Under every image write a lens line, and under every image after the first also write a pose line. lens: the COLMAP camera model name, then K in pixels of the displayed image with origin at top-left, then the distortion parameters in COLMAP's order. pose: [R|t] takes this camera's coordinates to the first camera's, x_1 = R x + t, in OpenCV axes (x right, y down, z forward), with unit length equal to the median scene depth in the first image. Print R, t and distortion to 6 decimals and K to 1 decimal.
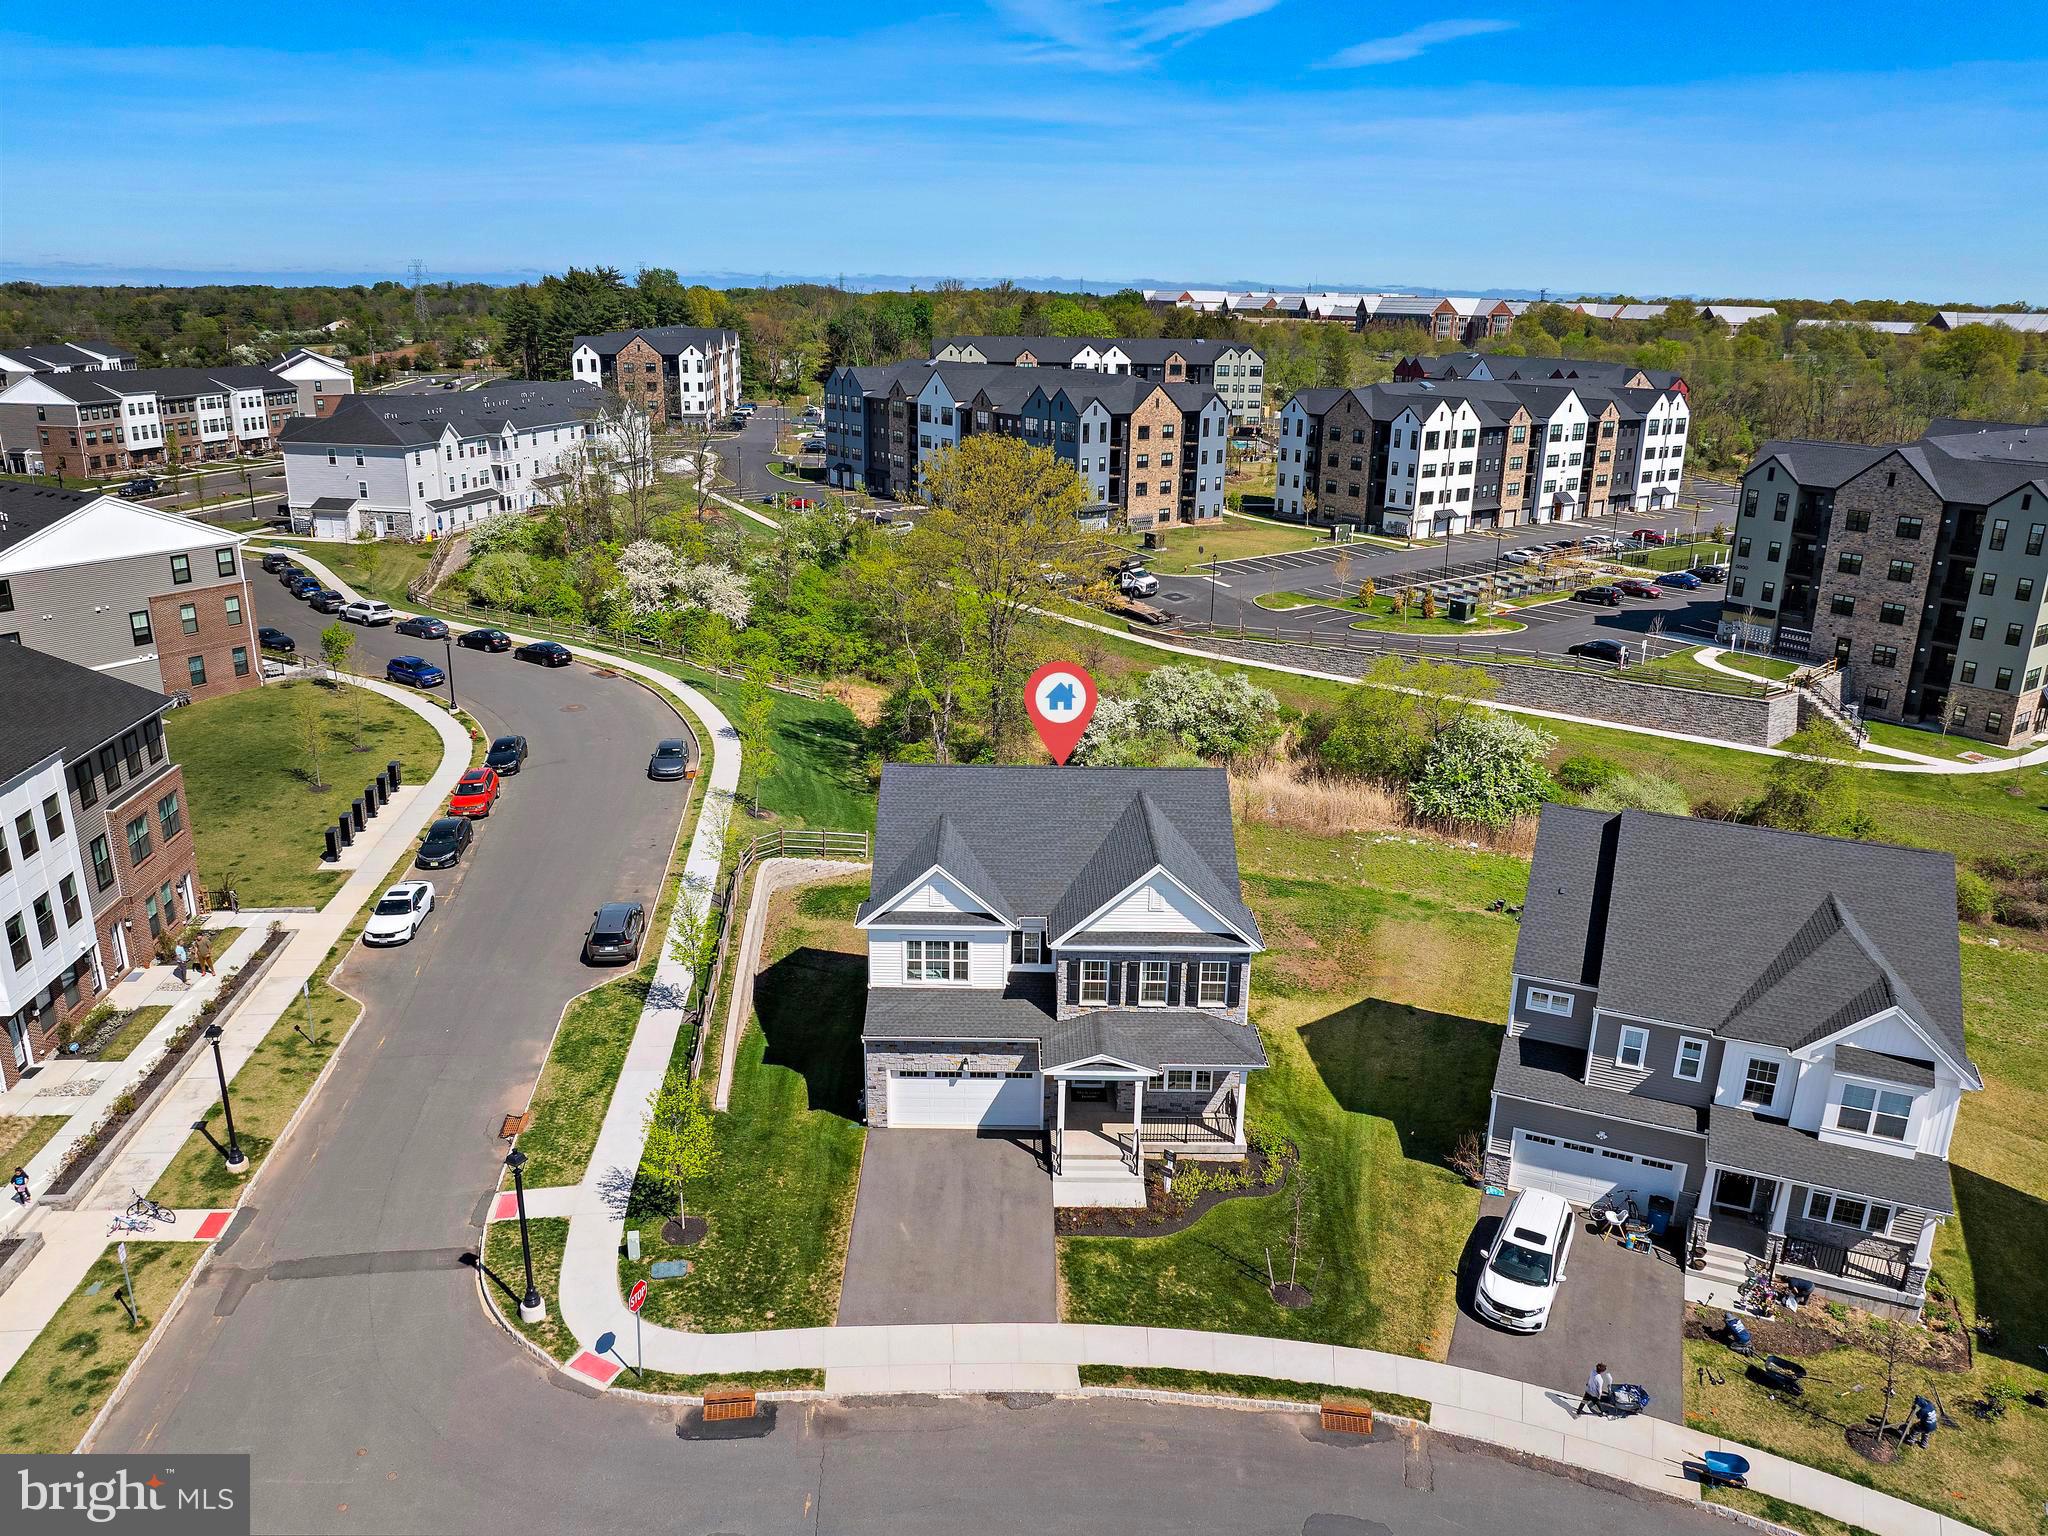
lens RADIAL K [[1453.2, 0, 1031.6], [0, 1453.2, 754.1], [0, 0, 1]] dist [-0.034299, -0.009292]
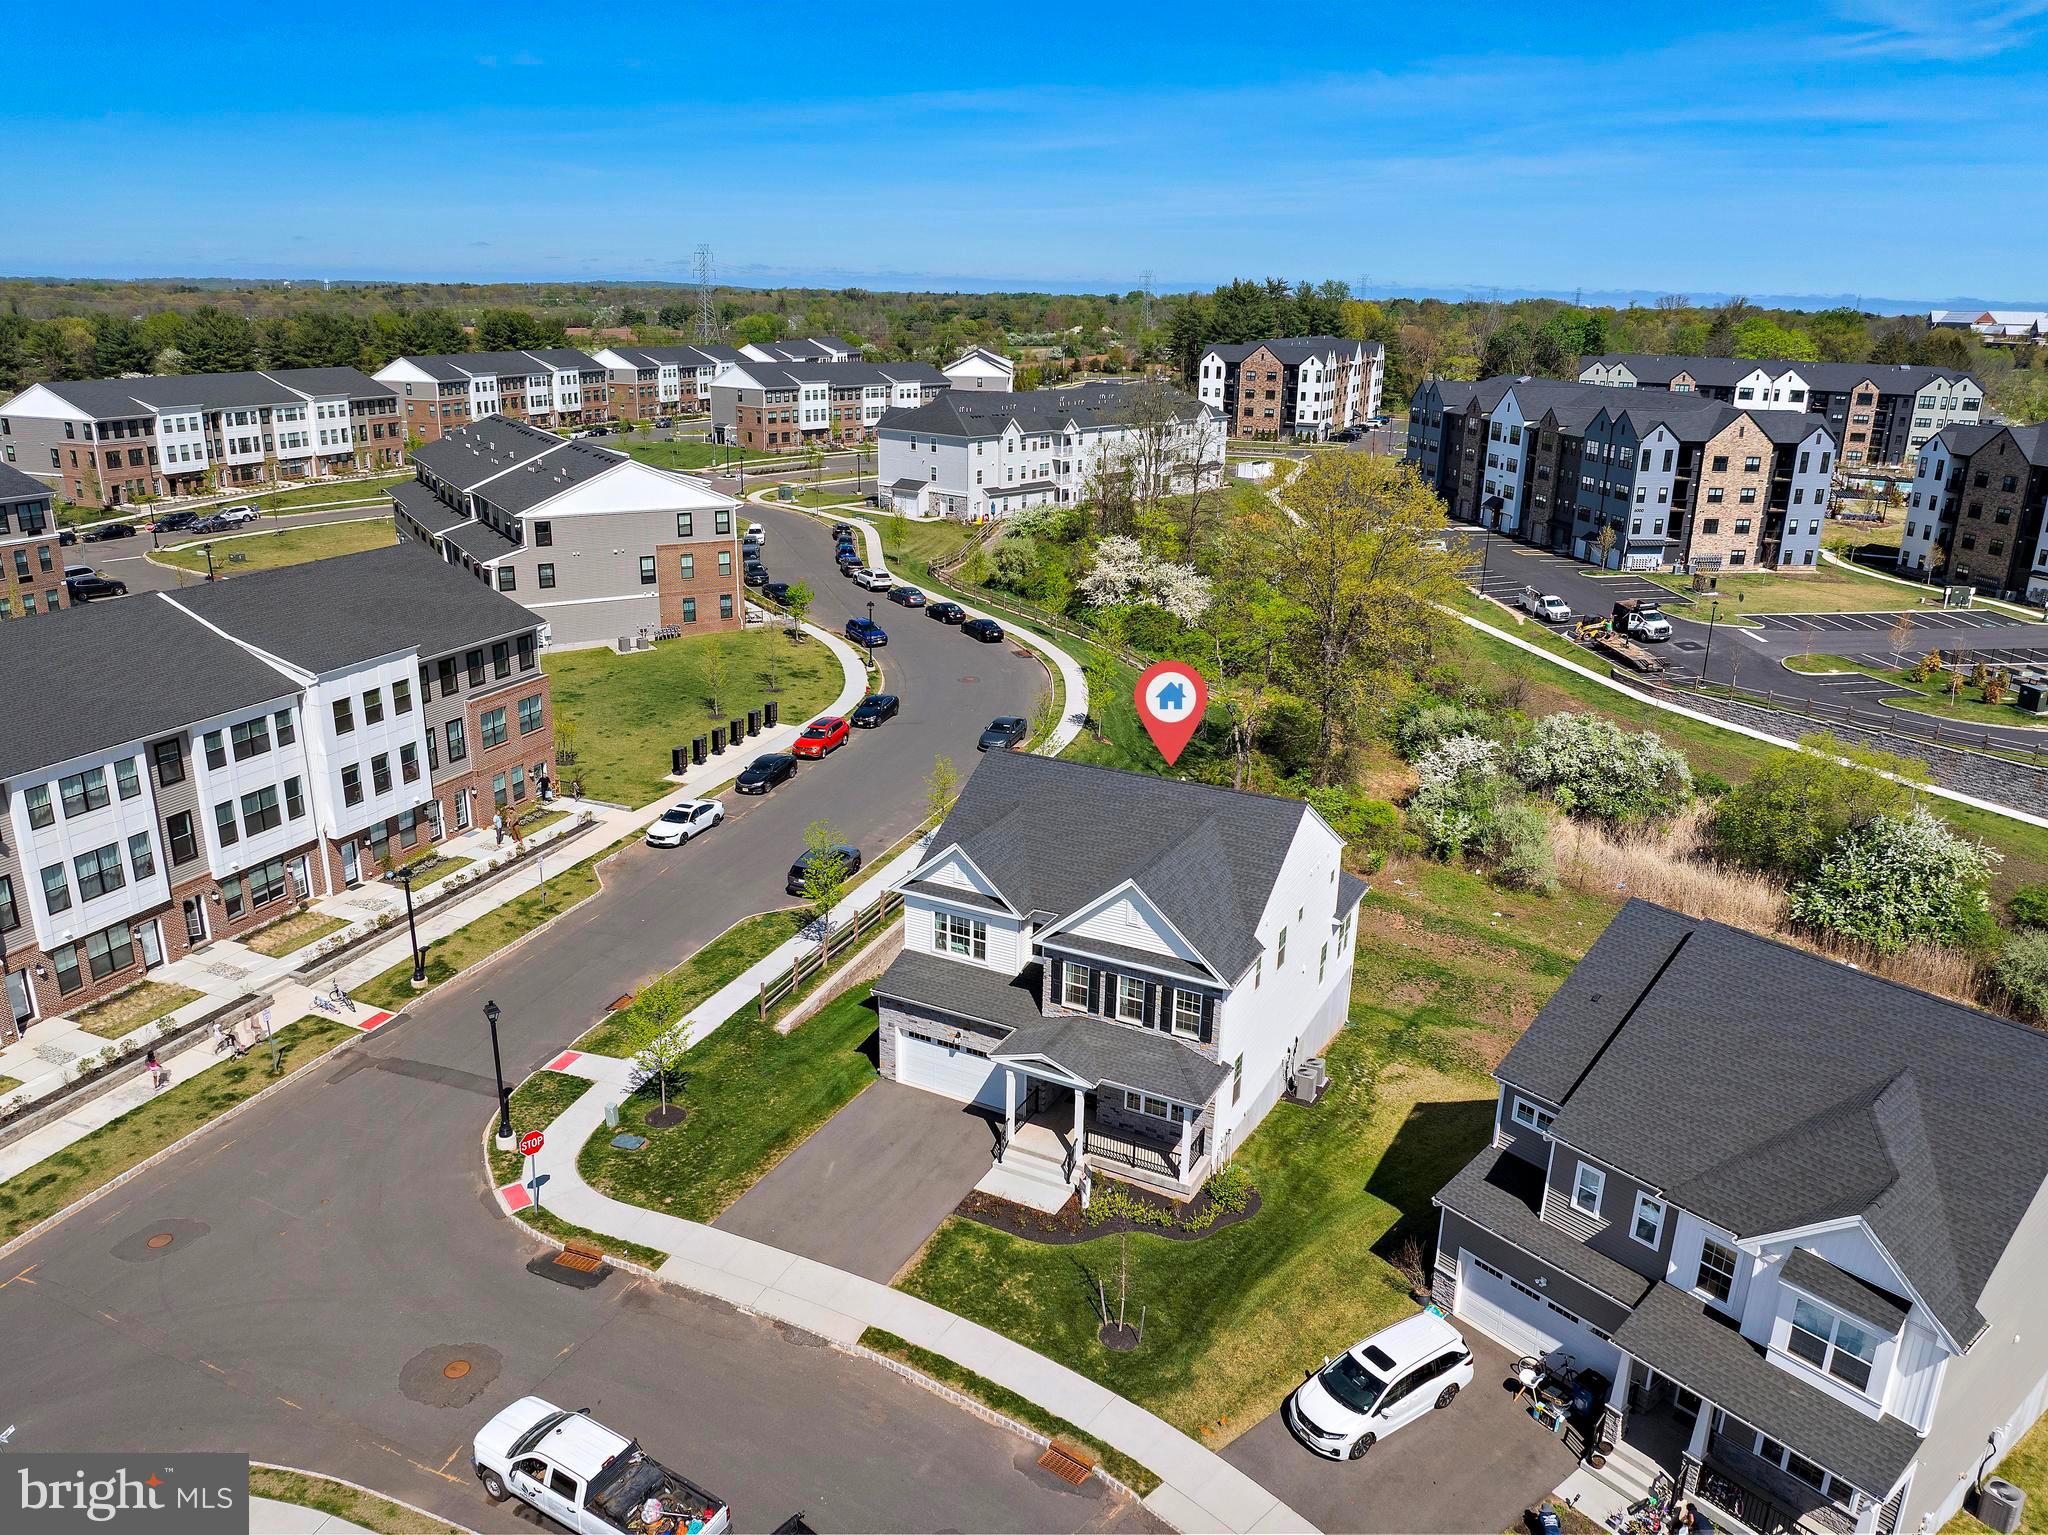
lens RADIAL K [[1453.2, 0, 1031.6], [0, 1453.2, 753.6], [0, 0, 1]] dist [-0.034299, -0.009292]
pose [[0.884627, 0.140027, -0.444778, 0.318111], [-0.143762, 0.989283, 0.025521, -0.015994], [0.443585, 0.041366, 0.895277, 0.061618]]
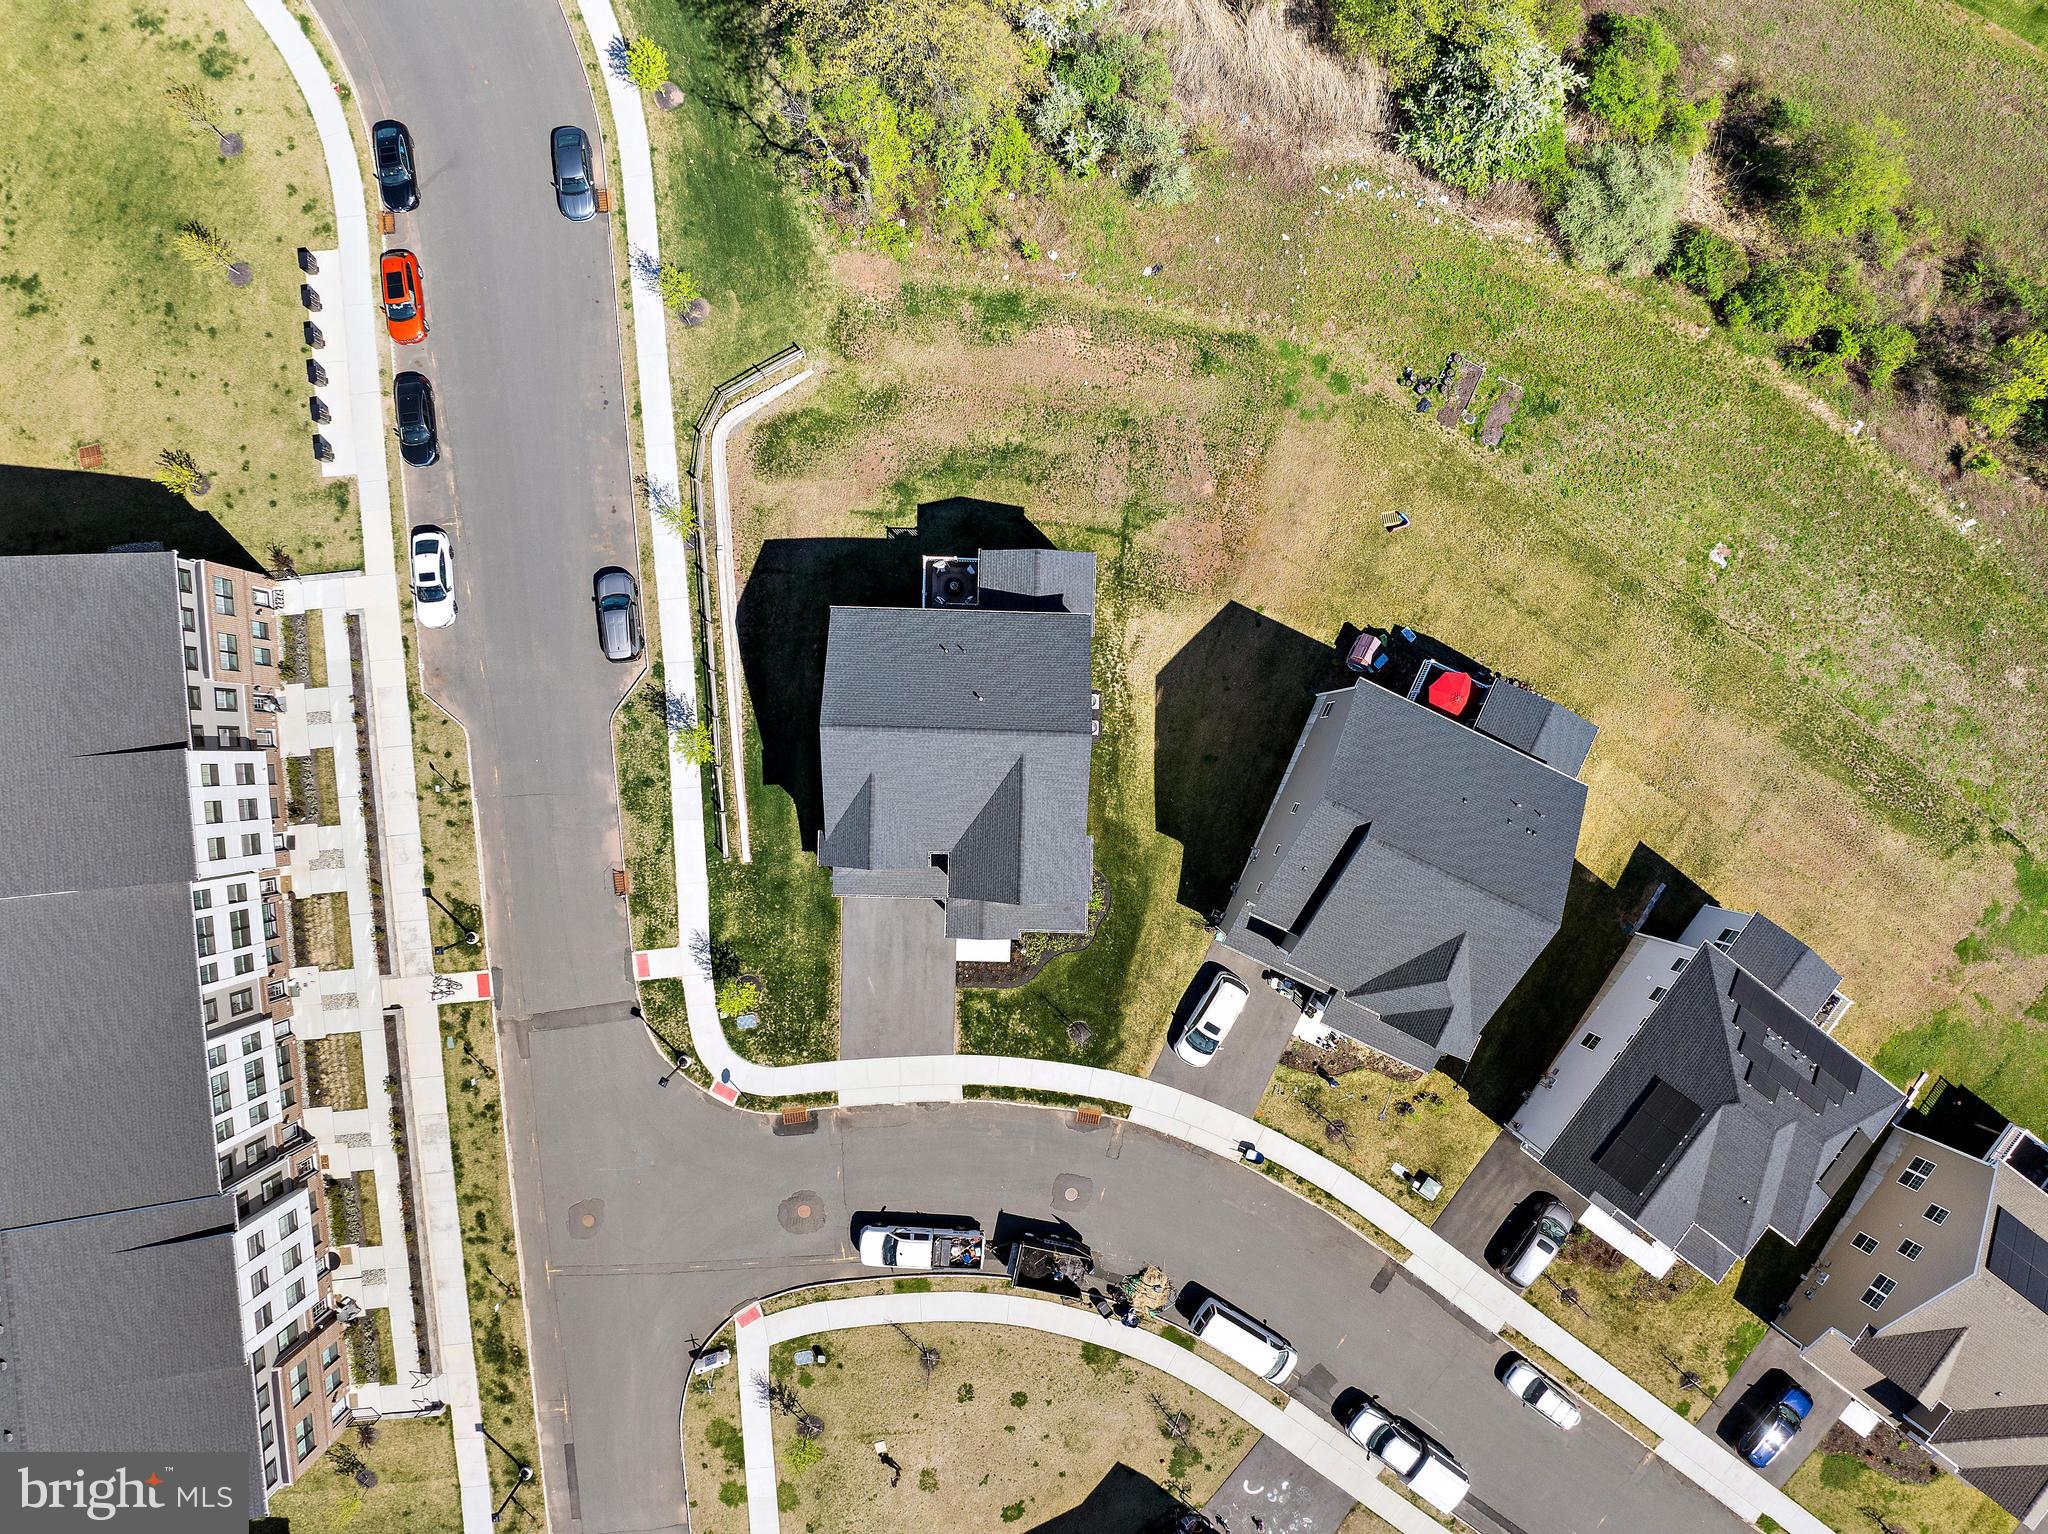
lens RADIAL K [[1453.2, 0, 1031.6], [0, 1453.2, 753.1], [0, 0, 1]] dist [-0.034299, -0.009292]
pose [[0.999387, 0.034448, 0.006202, 0.059234], [-0.016069, 0.294131, 0.955630, -0.973893], [0.031095, -0.955144, 0.294504, 0.499907]]
